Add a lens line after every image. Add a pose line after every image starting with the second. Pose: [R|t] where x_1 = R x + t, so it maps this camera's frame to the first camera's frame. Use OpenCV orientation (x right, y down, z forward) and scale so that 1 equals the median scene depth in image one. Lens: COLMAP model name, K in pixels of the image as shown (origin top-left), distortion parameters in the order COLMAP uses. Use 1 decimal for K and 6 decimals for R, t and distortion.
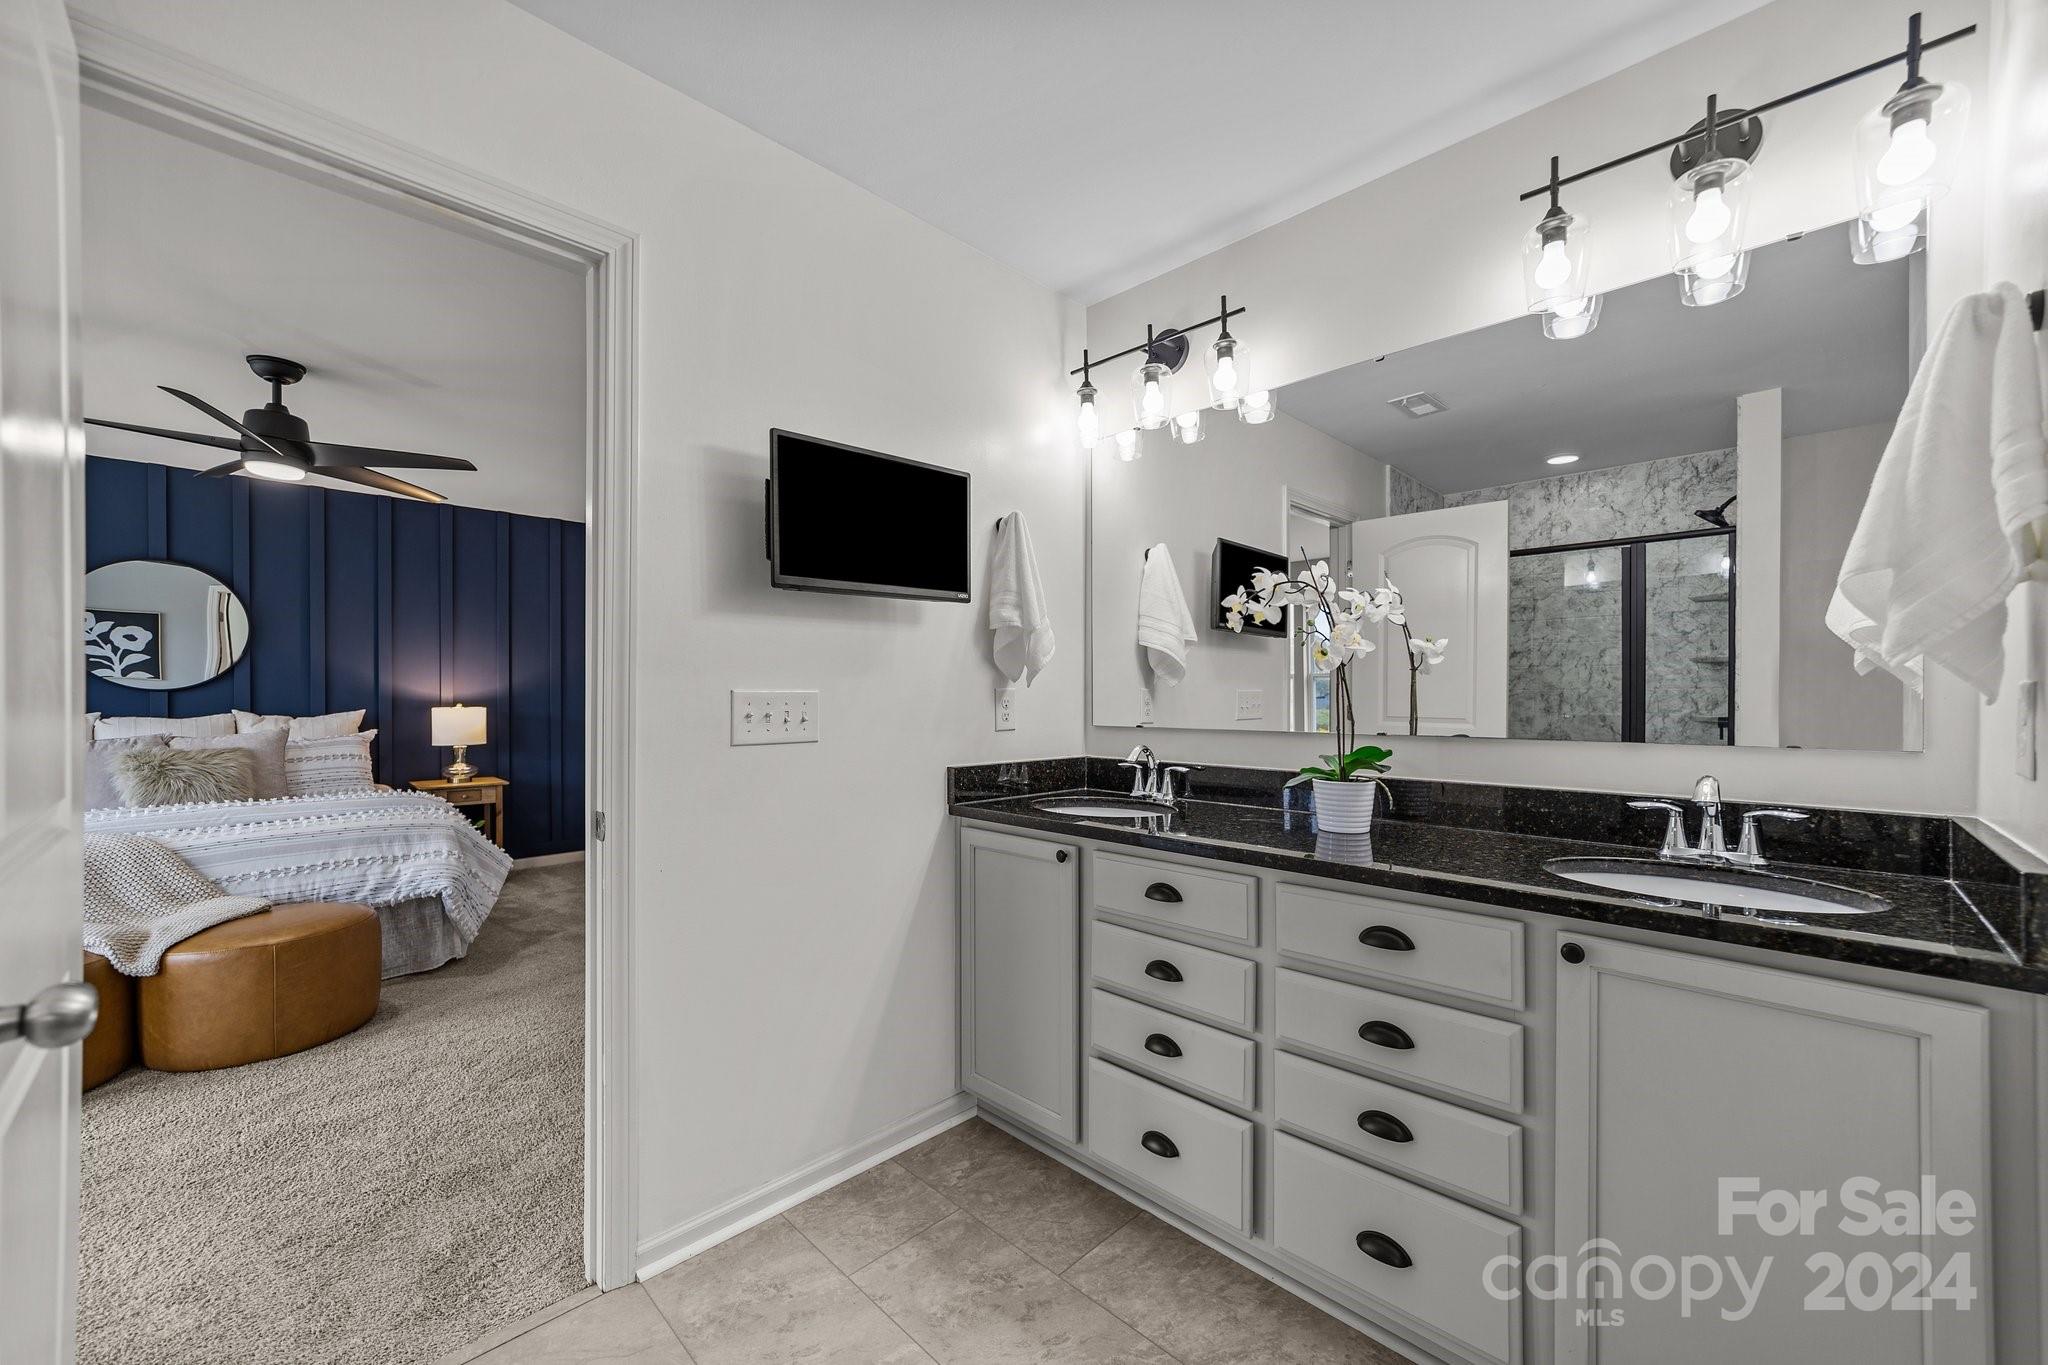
lens RADIAL K [[791.1, 0, 1039.8], [0, 791.1, 694.0], [0, 0, 1]] dist [-0.017498, 0.008585]
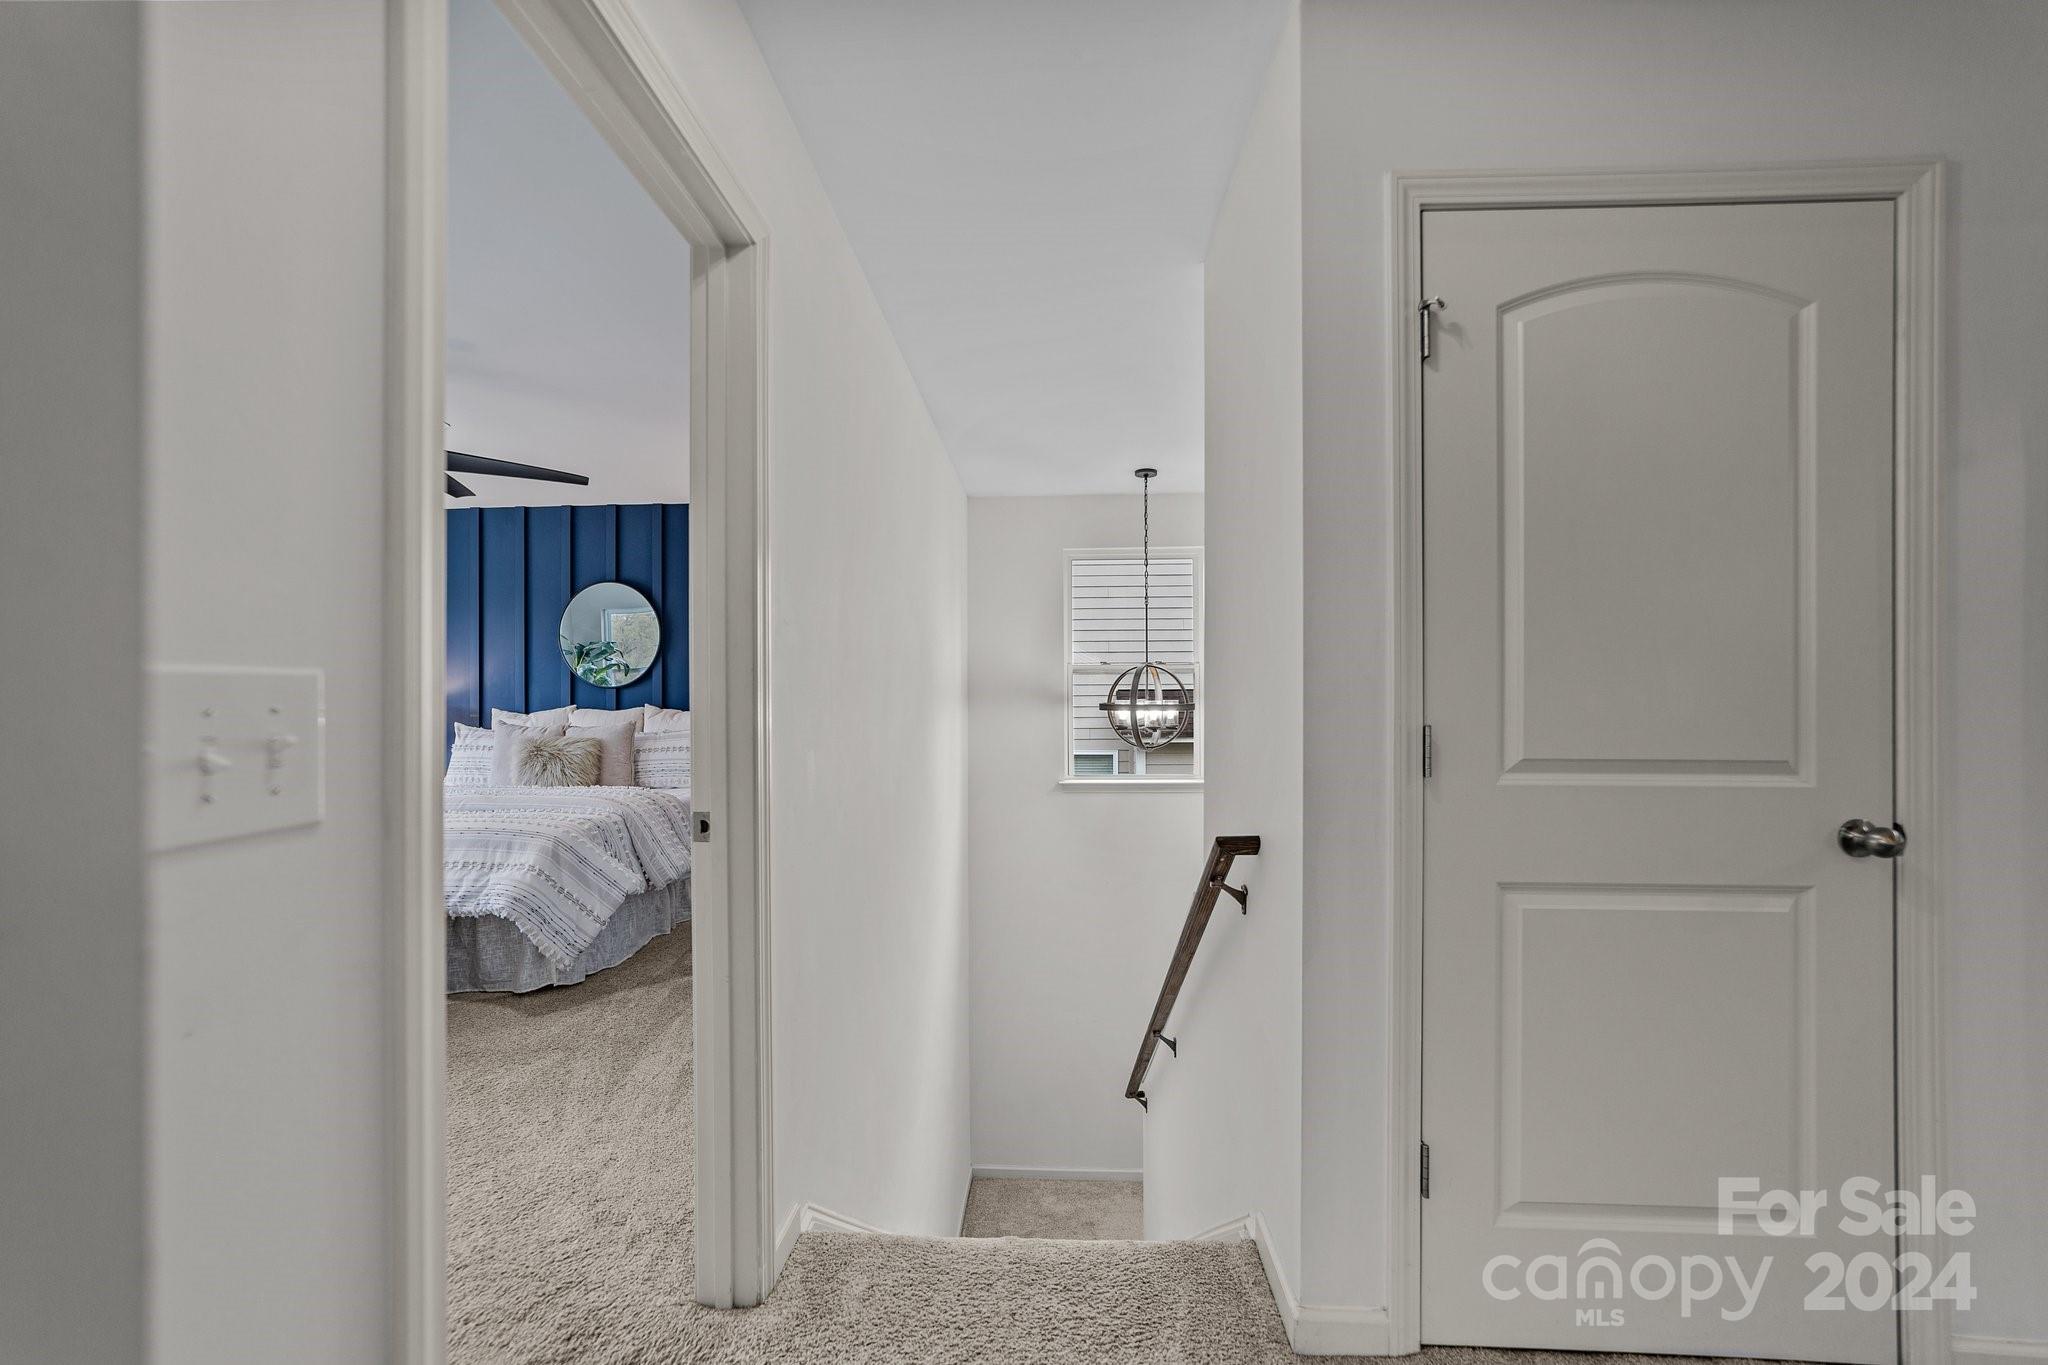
lens RADIAL K [[791.1, 0, 1028.3], [0, 791.1, 690.9], [0, 0, 1]] dist [-0.017498, 0.008585]
pose [[0.658843, 0.001129, -0.752280, 0.239070], [0.000481, 0.999998, 0.001922, -0.001696], [0.752280, -0.001628, 0.658841, 0.665170]]
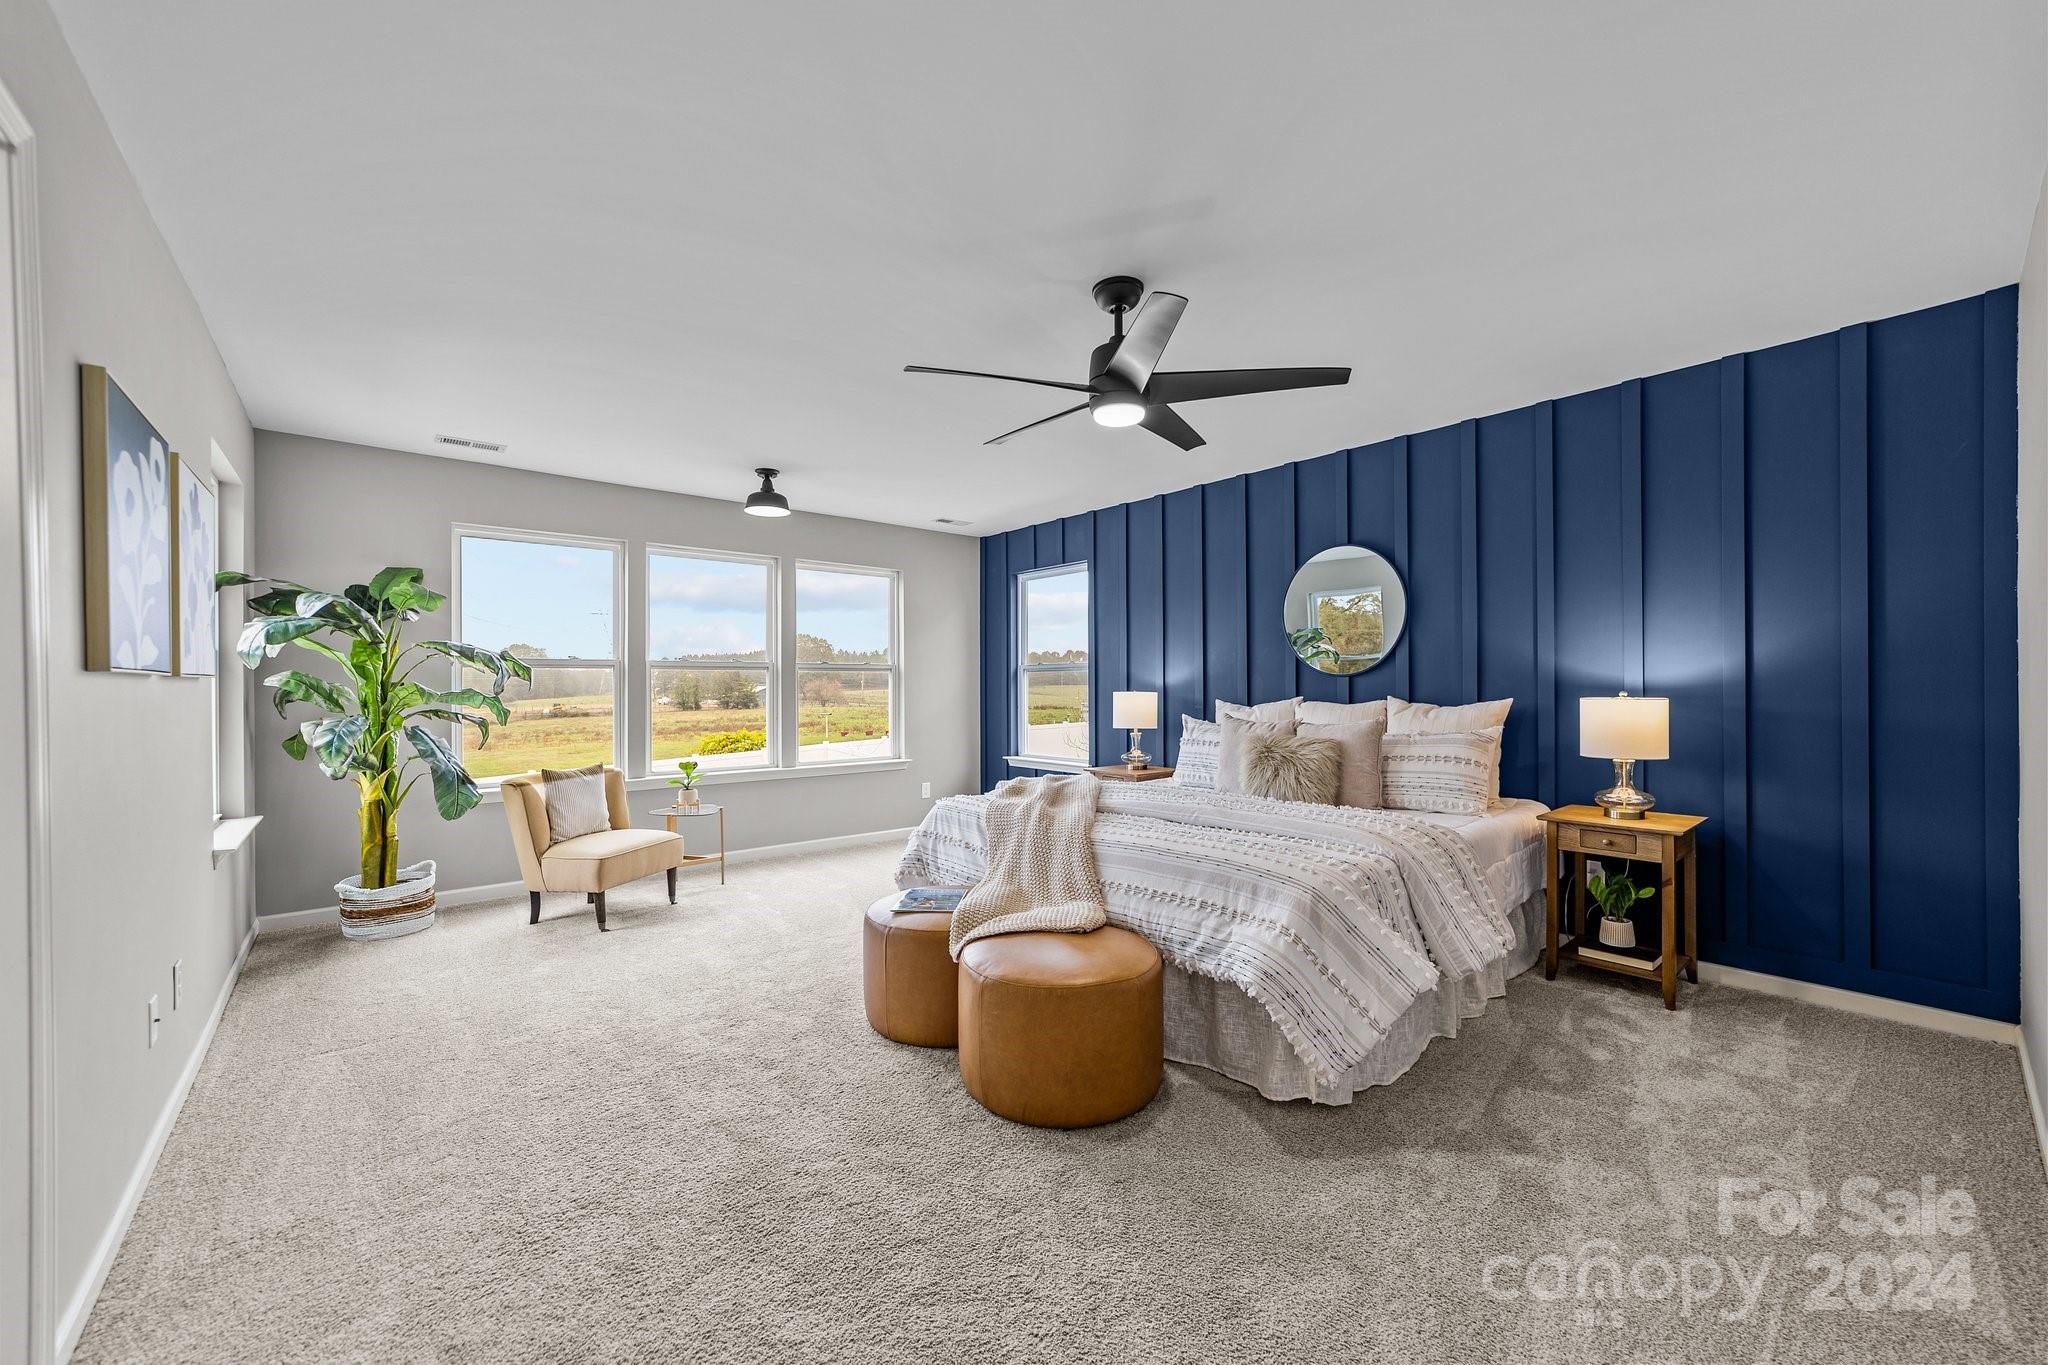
lens RADIAL K [[791.1, 0, 1023.0], [0, 791.1, 683.9], [0, 0, 1]] dist [-0.017498, 0.008585]
pose [[-0.098008, 0.001206, -0.995185, -0.081505], [0.006686, 0.999977, 0.000554, 0.002657], [0.995163, -0.006600, -0.098014, 0.680717]]
